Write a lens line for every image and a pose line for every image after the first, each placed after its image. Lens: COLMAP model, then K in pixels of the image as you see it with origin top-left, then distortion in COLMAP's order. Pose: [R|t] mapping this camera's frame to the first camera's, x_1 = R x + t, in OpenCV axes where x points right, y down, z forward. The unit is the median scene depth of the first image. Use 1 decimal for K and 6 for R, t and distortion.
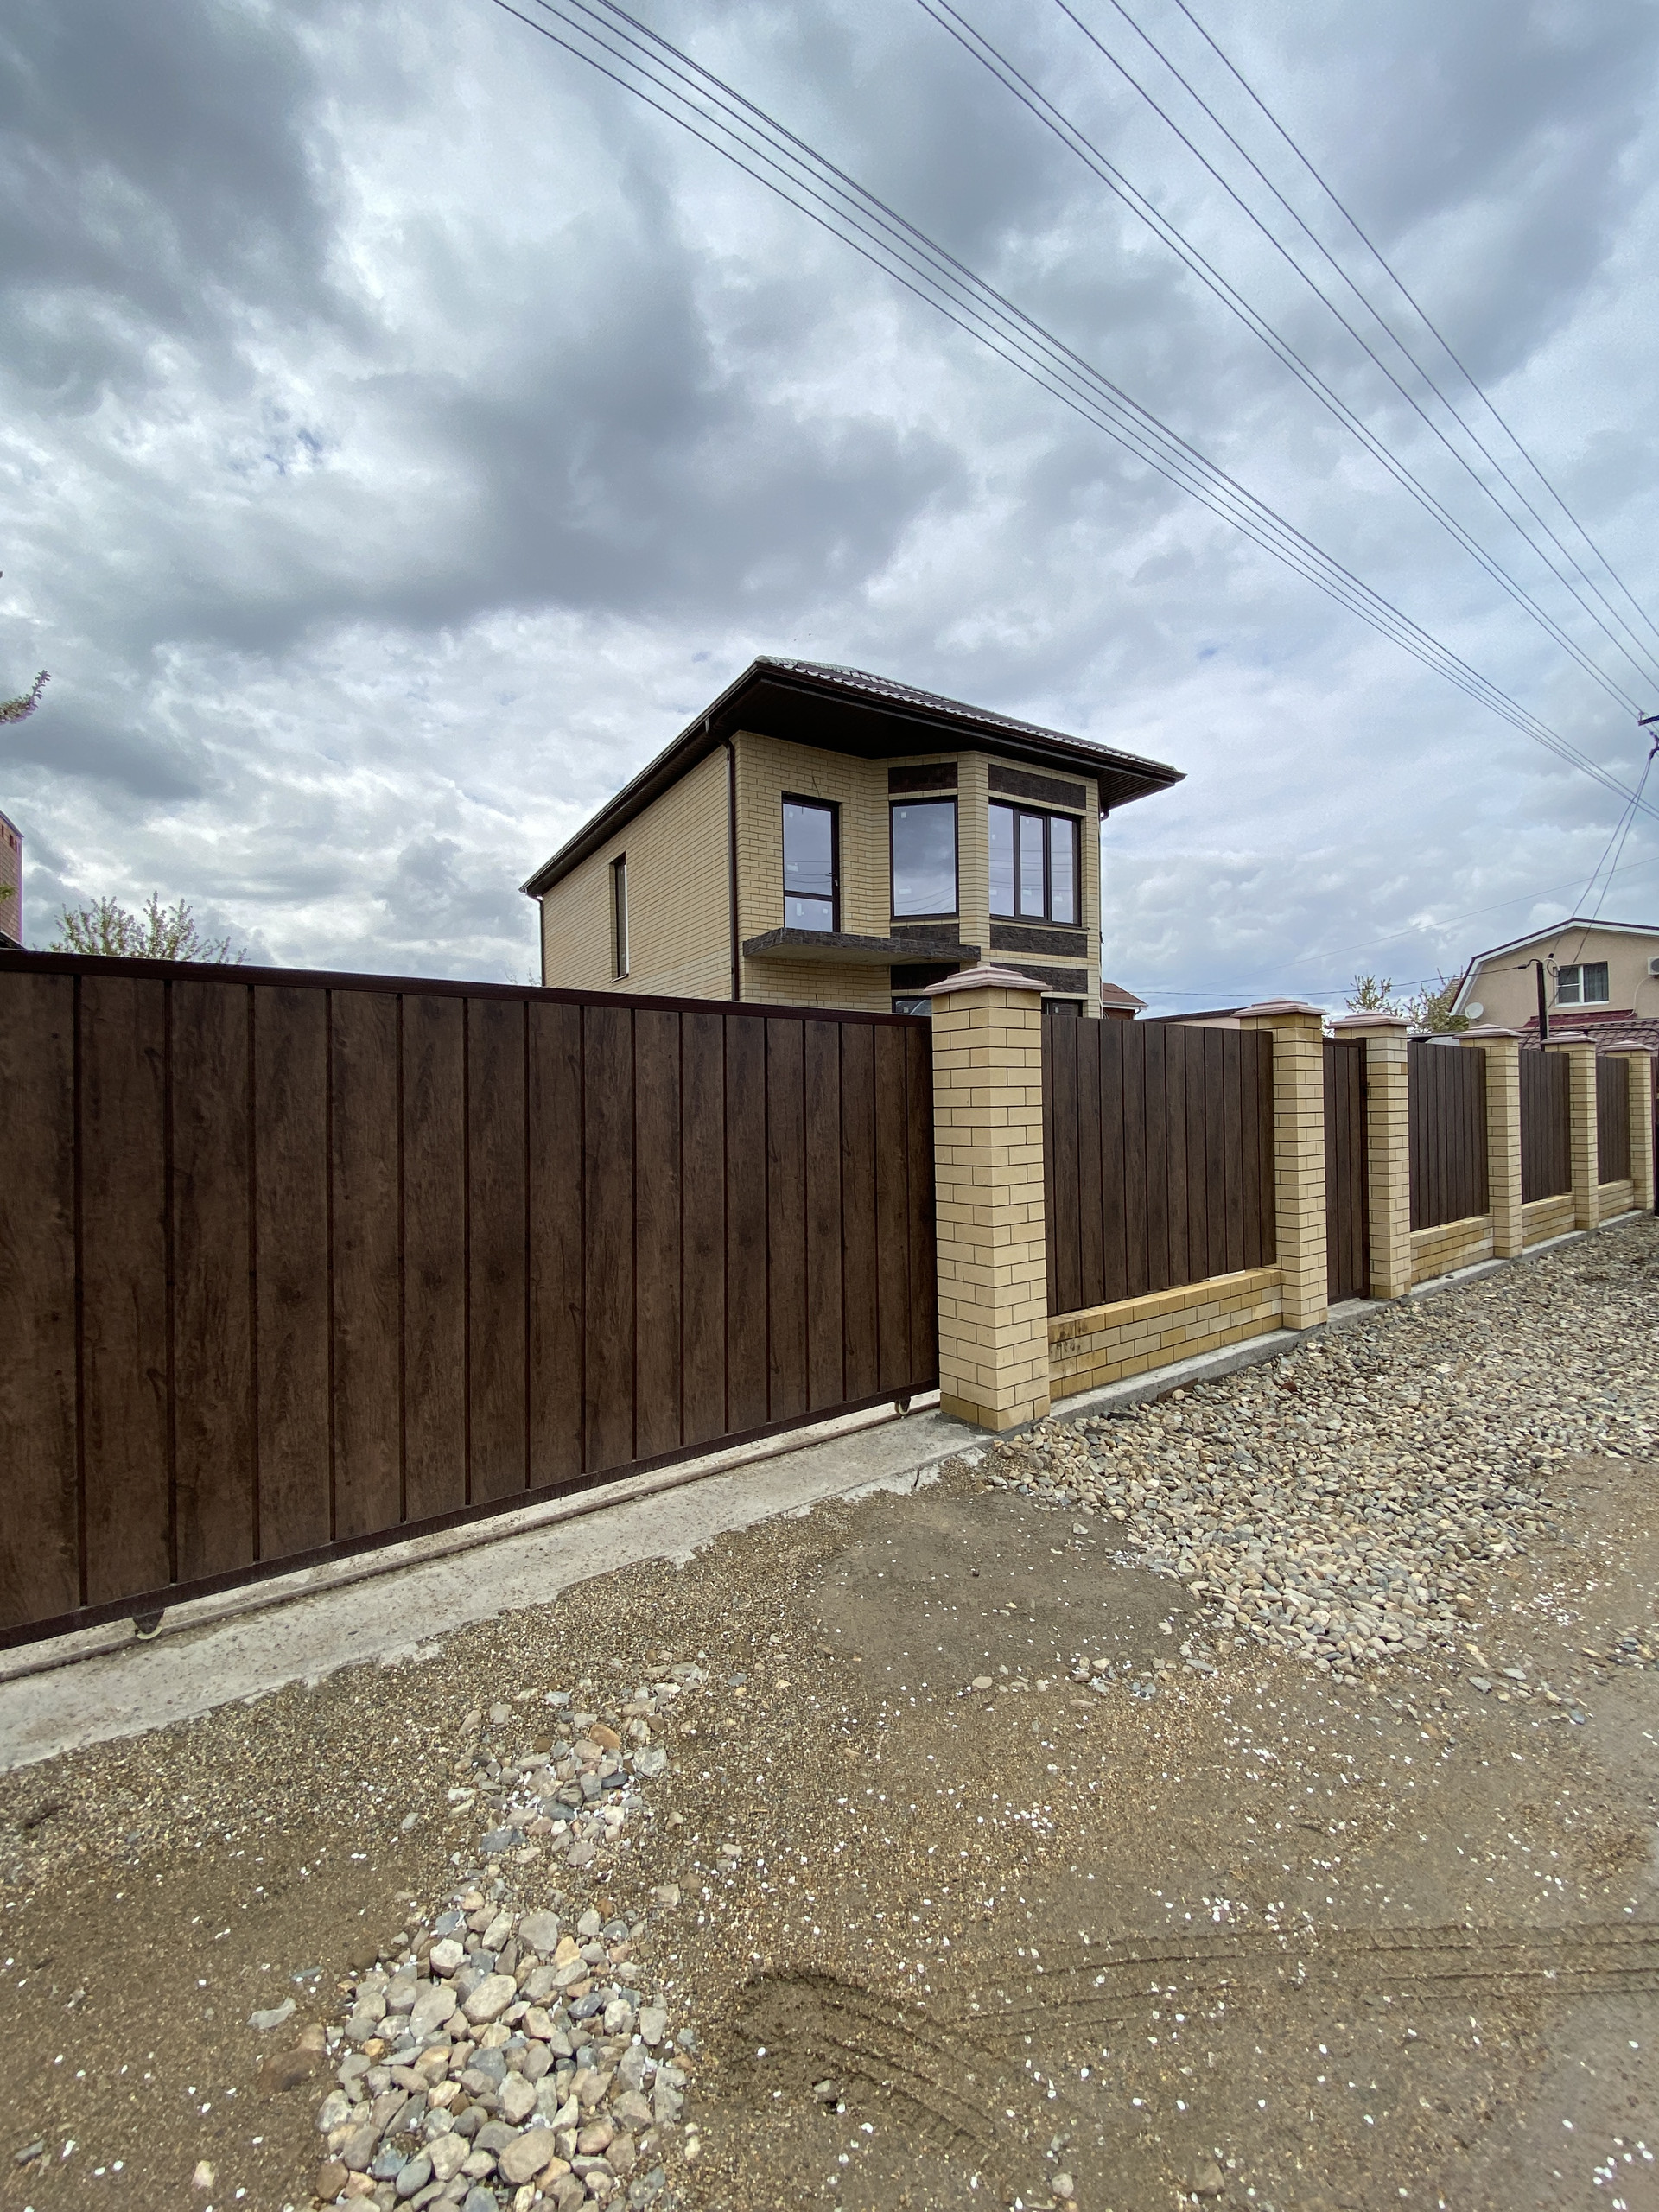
lens RADIAL K [[892.2, 0, 829.5], [0, 892.2, 1106.0], [0, 0, 1]] dist [0.016239, -0.000074]
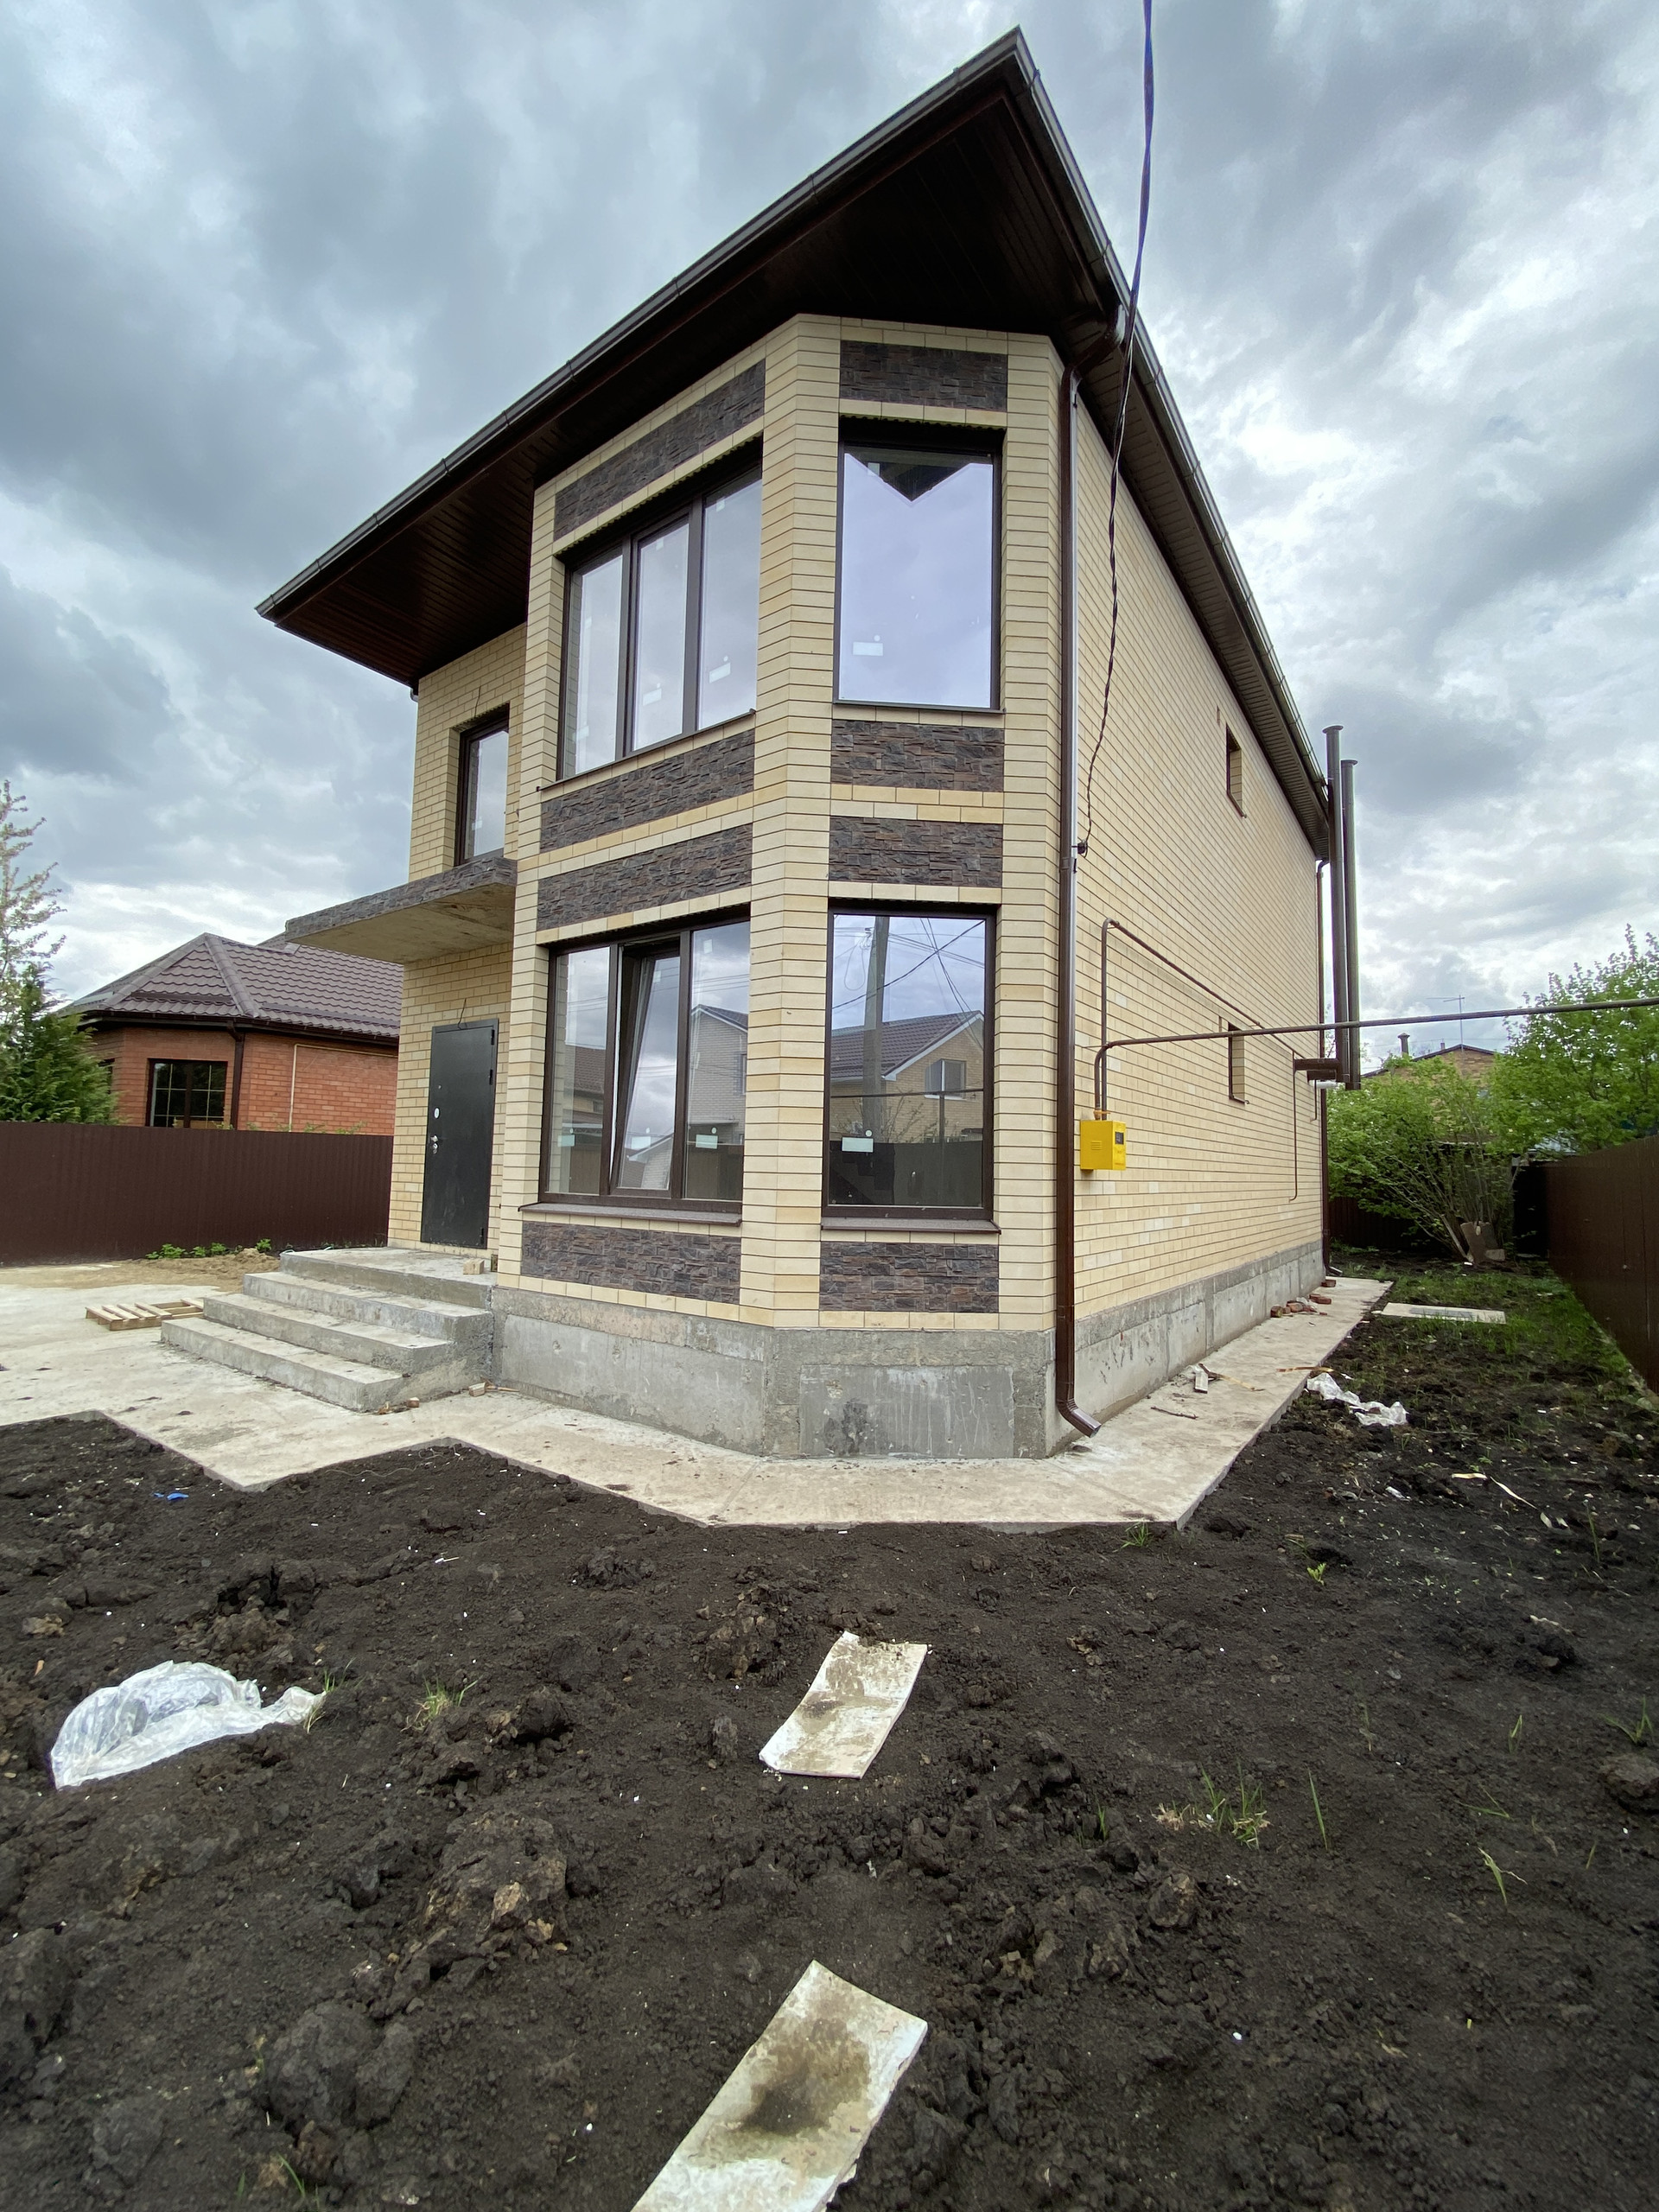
lens RADIAL K [[924.2, 0, 835.6], [0, 924.2, 1083.6], [0, 0, 1]] dist [0.016885, -0.000034]
pose [[0.387881, -0.058162, -0.919873, 0.677561], [-0.022497, 0.997112, -0.072532, -0.017042], [0.921435, 0.048829, 0.385452, 0.928598]]
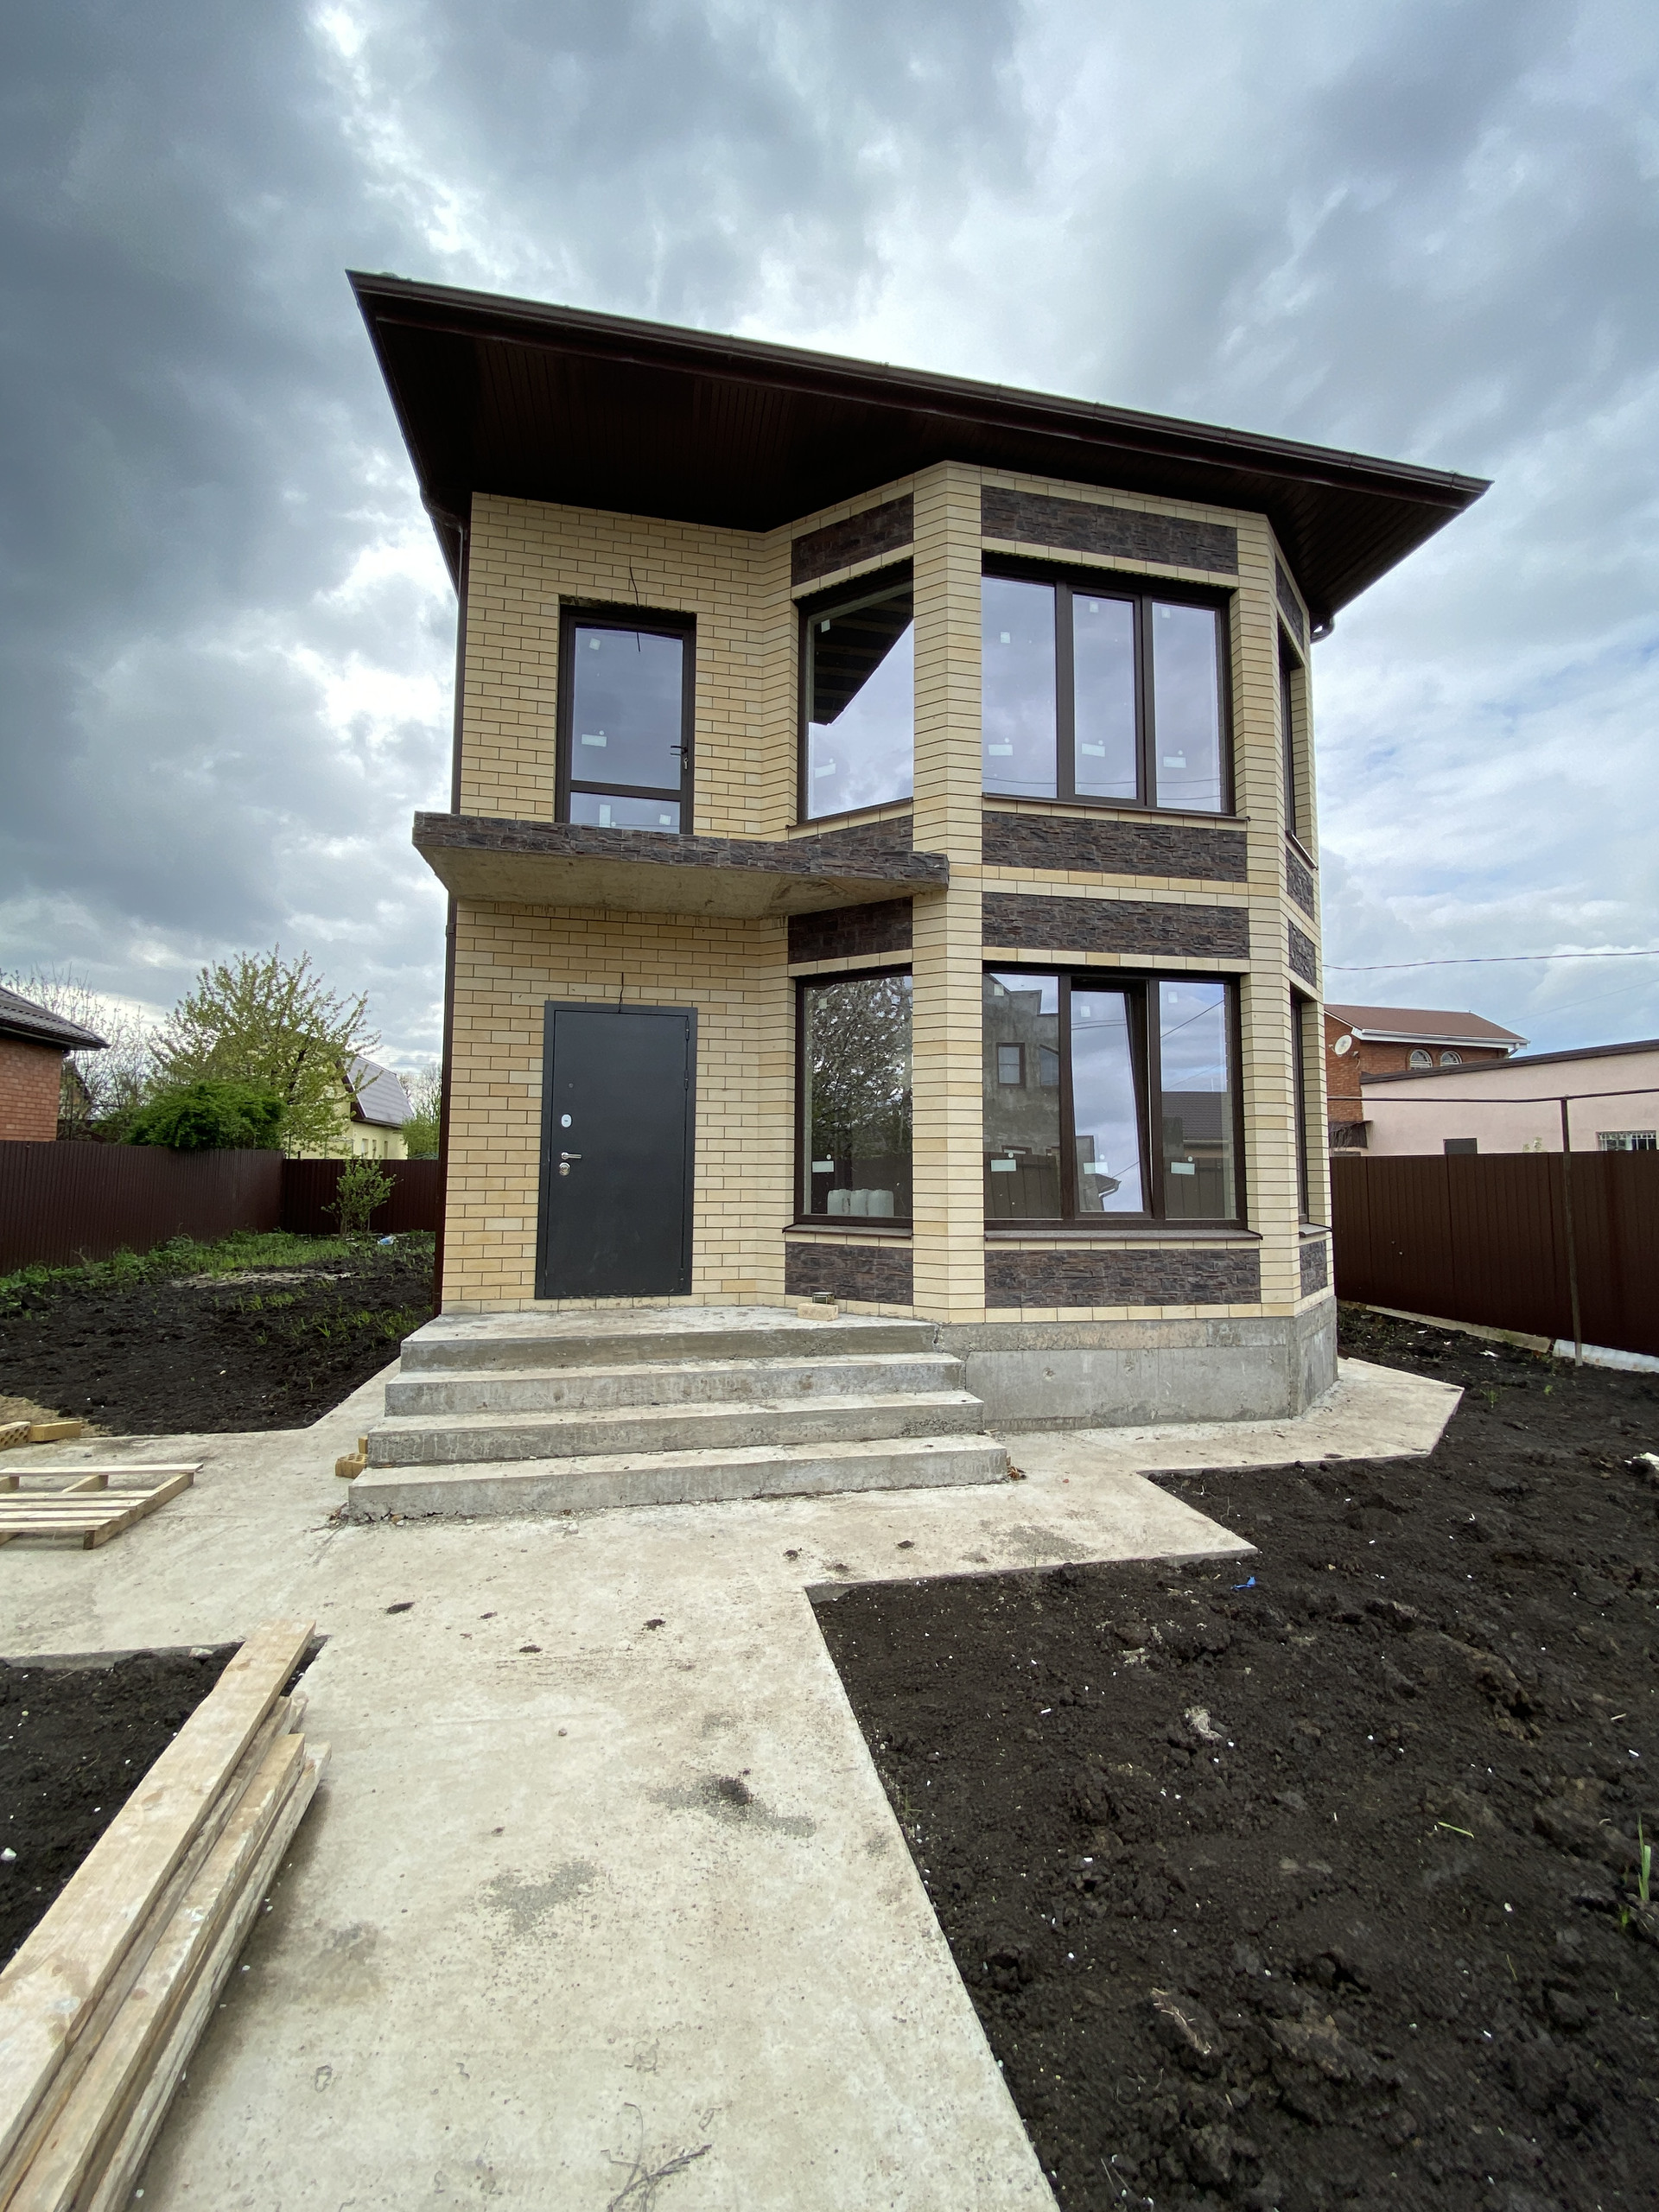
lens RADIAL K [[899.0, 0, 799.2], [0, 899.0, 1098.4], [0, 0, 1]] dist [0.002574, -0.000056]
pose [[0.937925, -0.003721, -0.346817, 0.243332], [-0.023962, 0.996858, -0.075499, -0.016595], [0.346008, 0.079123, 0.934889, 0.524651]]
